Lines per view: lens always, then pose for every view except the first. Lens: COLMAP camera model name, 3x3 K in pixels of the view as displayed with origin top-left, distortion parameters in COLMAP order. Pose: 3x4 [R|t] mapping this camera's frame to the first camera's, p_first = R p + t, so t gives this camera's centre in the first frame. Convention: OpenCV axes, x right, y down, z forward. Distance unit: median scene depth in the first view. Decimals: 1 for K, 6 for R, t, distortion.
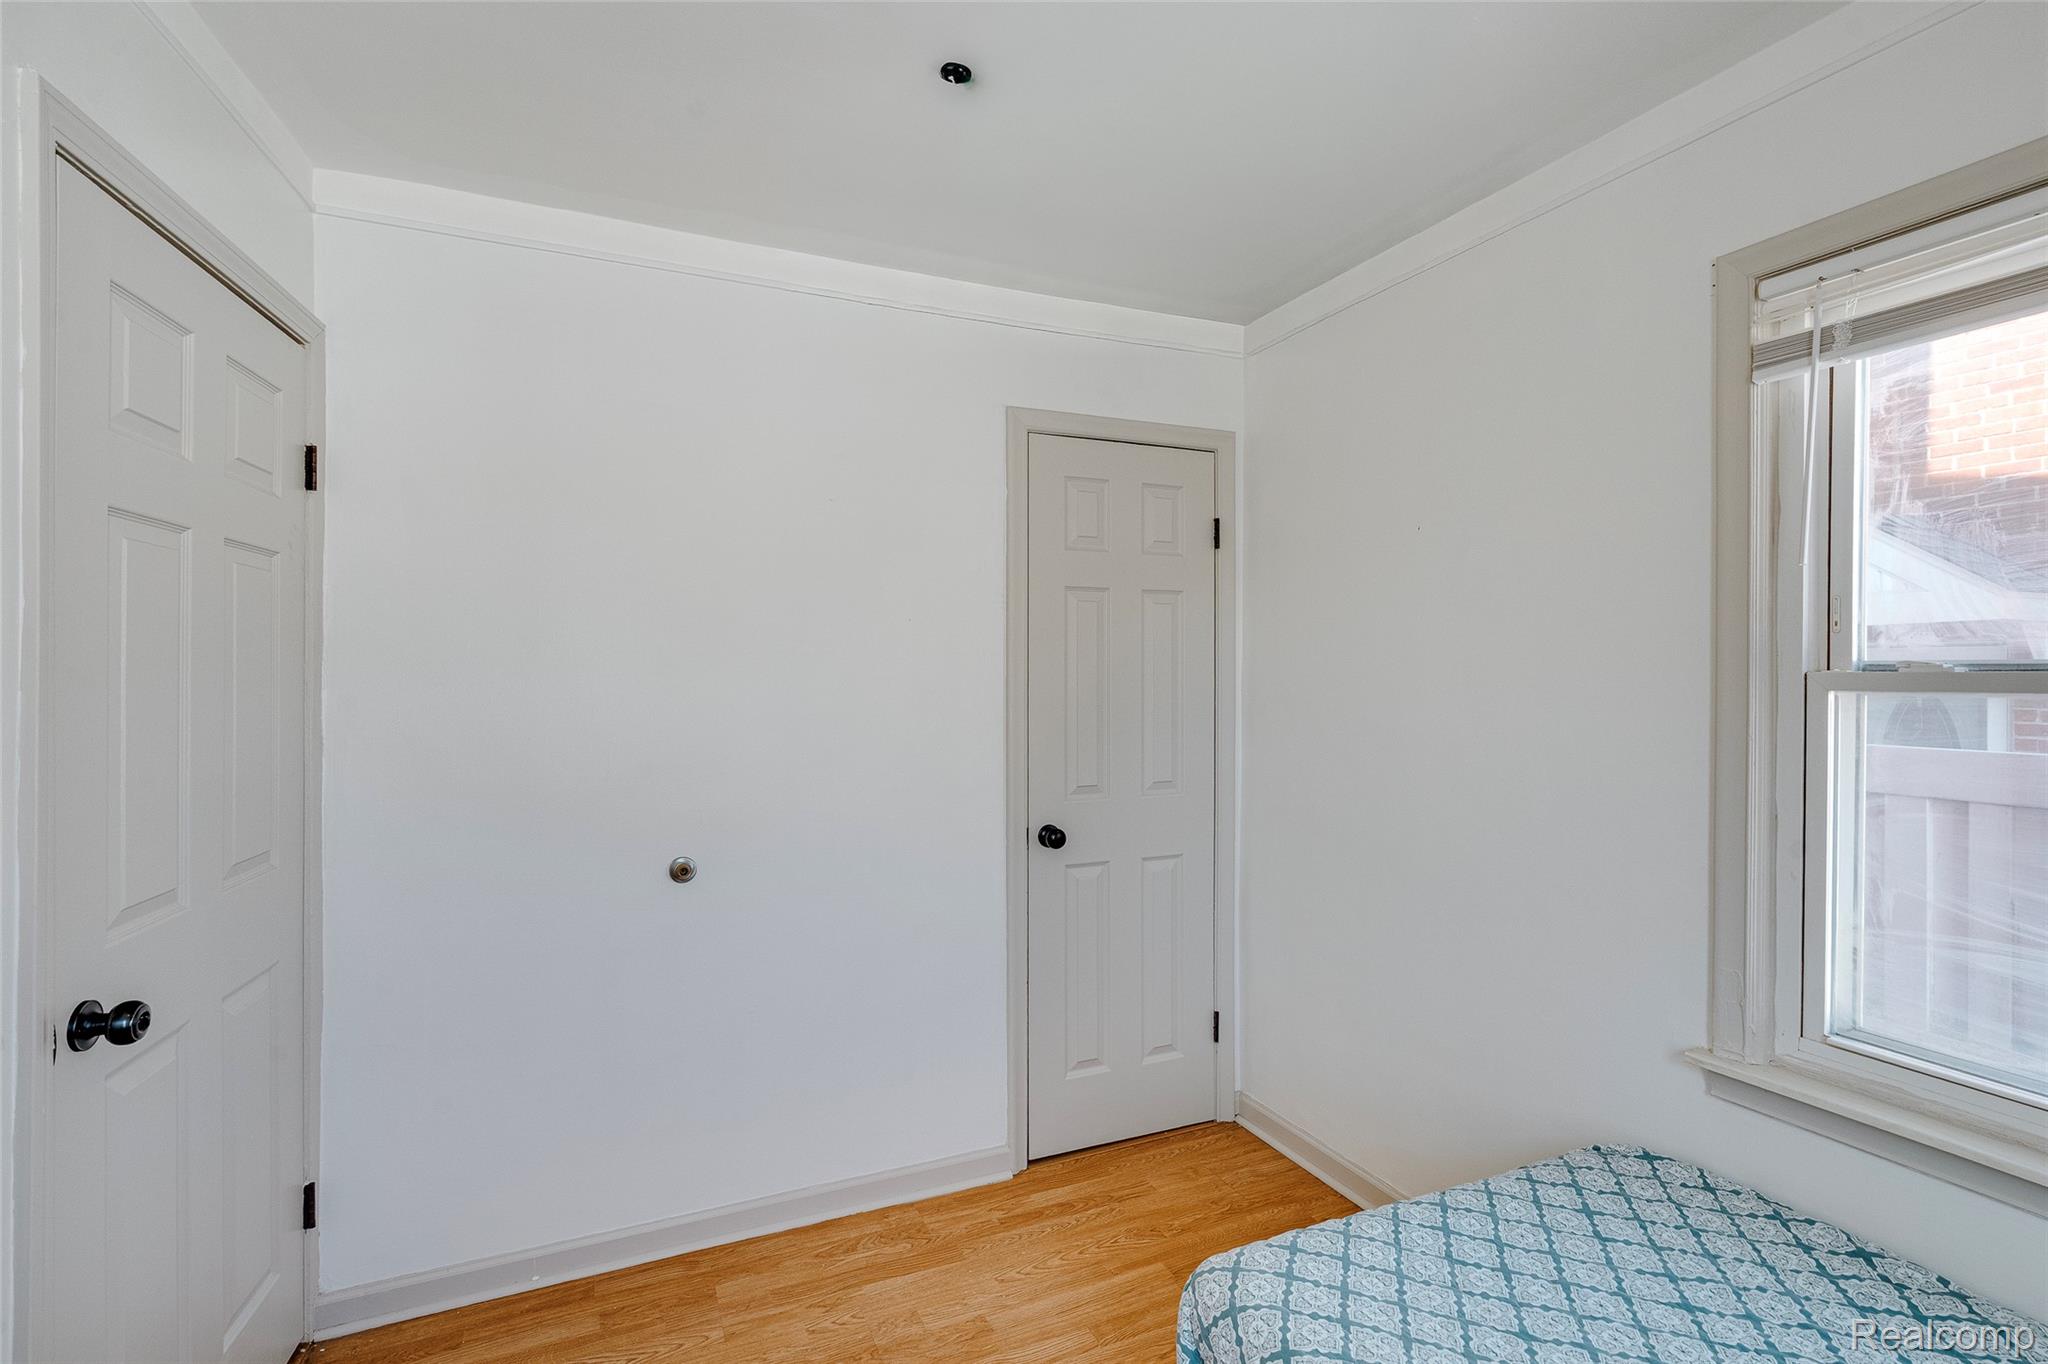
lens RADIAL K [[1006.9, 0, 1093.7], [0, 1006.9, 689.2], [0, 0, 1]] dist [0.021617, -0.001756]
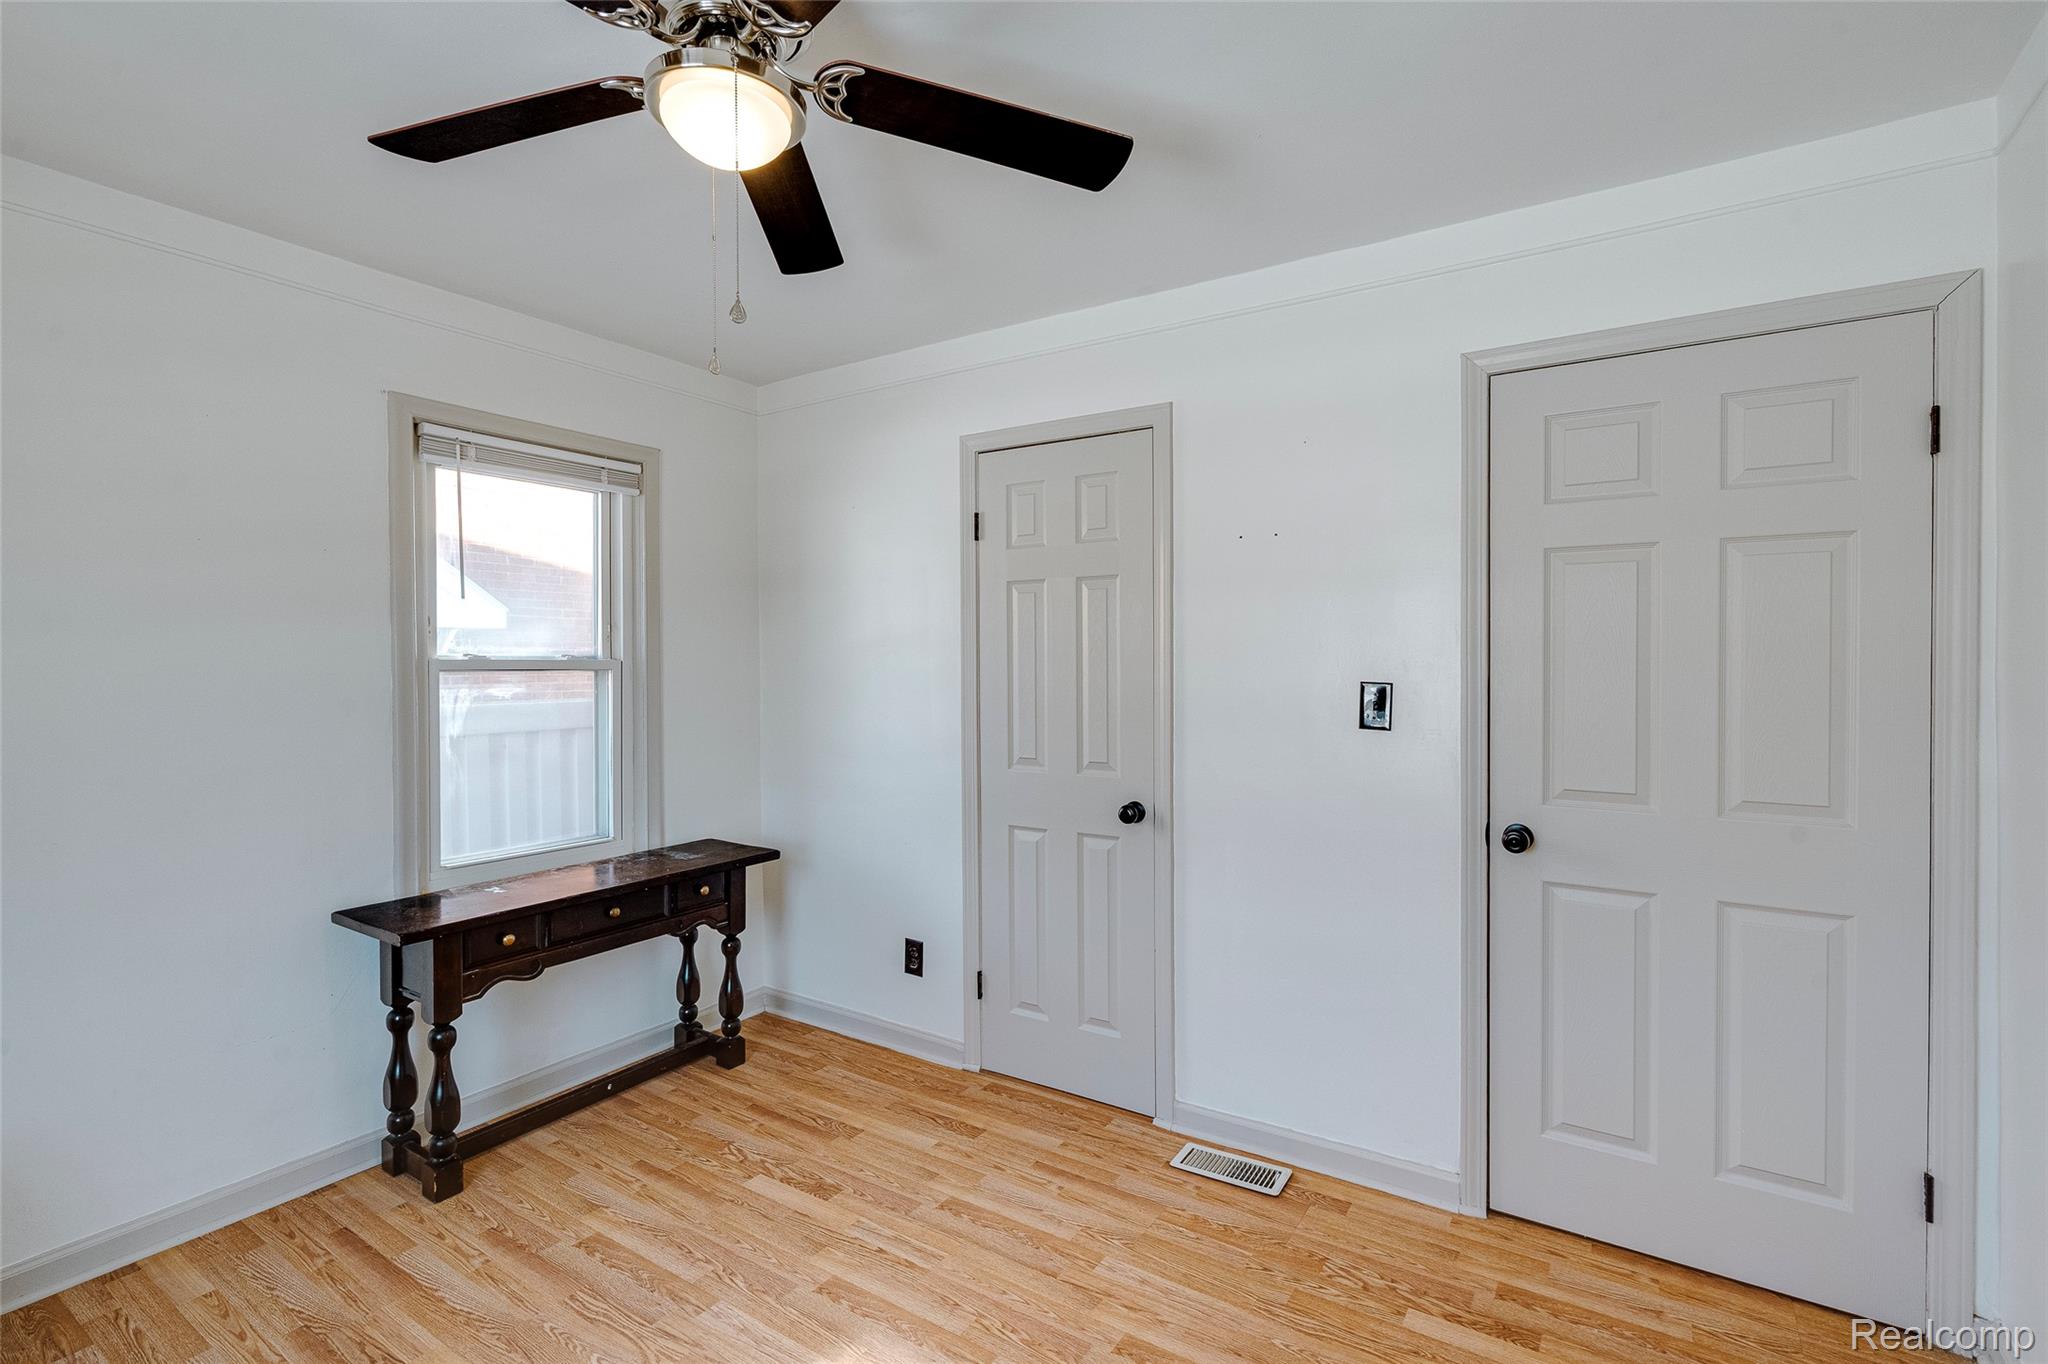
lens RADIAL K [[944.0, 0, 1003.0], [0, 944.0, 664.0], [0, 0, 1]] dist [-0.007341, 0.003157]
pose [[0.513518, 0.002240, -0.858076, 0.796735], [-0.005501, 0.999985, -0.000682, -0.005593], [0.858061, 0.005071, 0.513522, 0.402873]]
